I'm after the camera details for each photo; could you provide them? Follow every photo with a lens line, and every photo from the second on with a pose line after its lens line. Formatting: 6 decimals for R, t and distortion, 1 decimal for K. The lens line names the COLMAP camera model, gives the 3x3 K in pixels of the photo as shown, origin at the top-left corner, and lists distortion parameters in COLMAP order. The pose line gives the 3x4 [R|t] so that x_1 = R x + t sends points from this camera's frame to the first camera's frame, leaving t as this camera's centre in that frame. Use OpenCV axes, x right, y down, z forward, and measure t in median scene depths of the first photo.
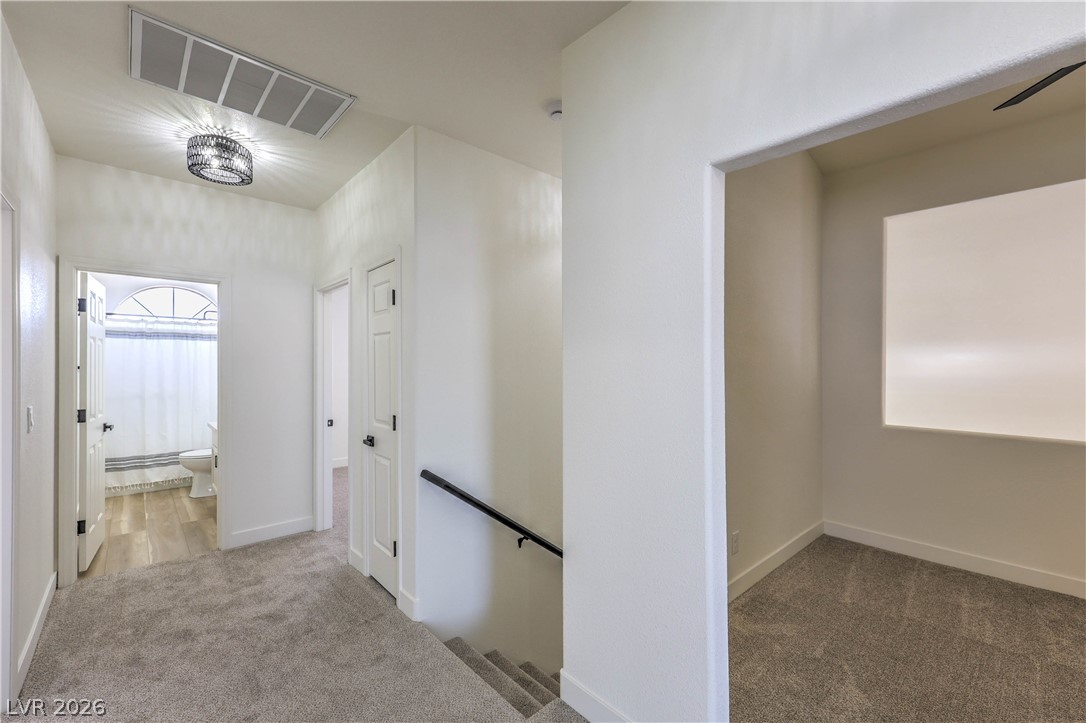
lens RADIAL K [[444.8, 0, 541.5], [0, 444.8, 363.0], [0, 0, 1]] dist [0.008719, -0.000641]
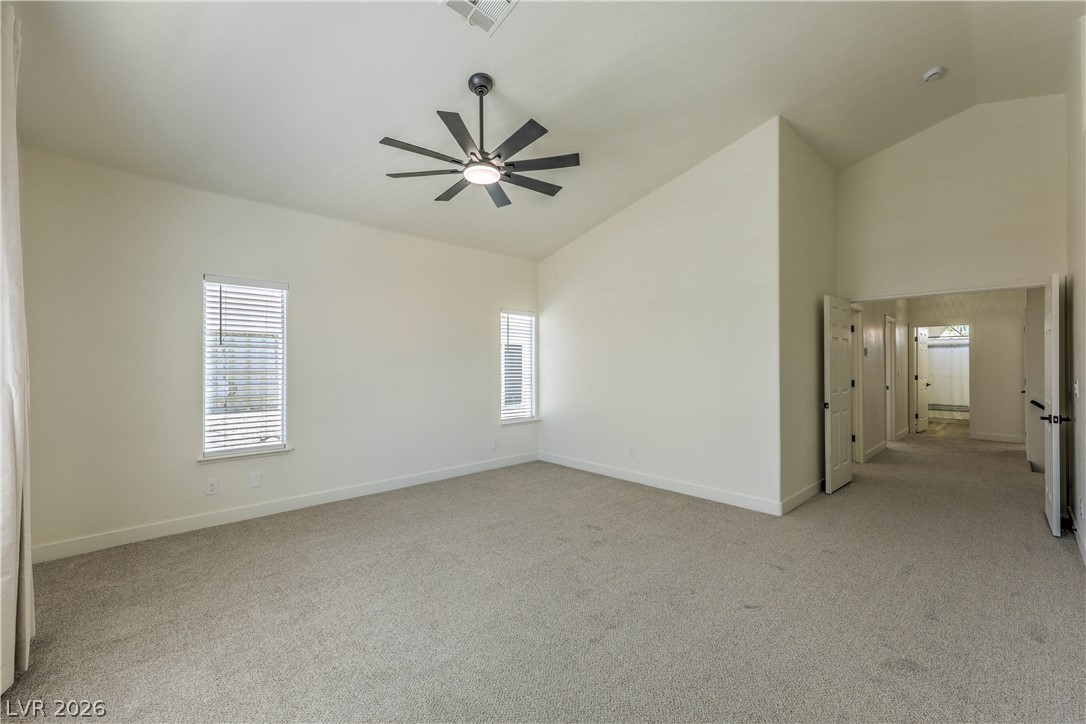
lens RADIAL K [[444.8, 0, 539.5], [0, 444.8, 365.2], [0, 0, 1]] dist [0.008719, -0.000641]
pose [[0.010804, -0.001153, -0.999941, 1.800025], [0.001602, 0.999998, -0.001135, 0.039059], [0.999940, -0.001590, 0.010806, -1.434434]]
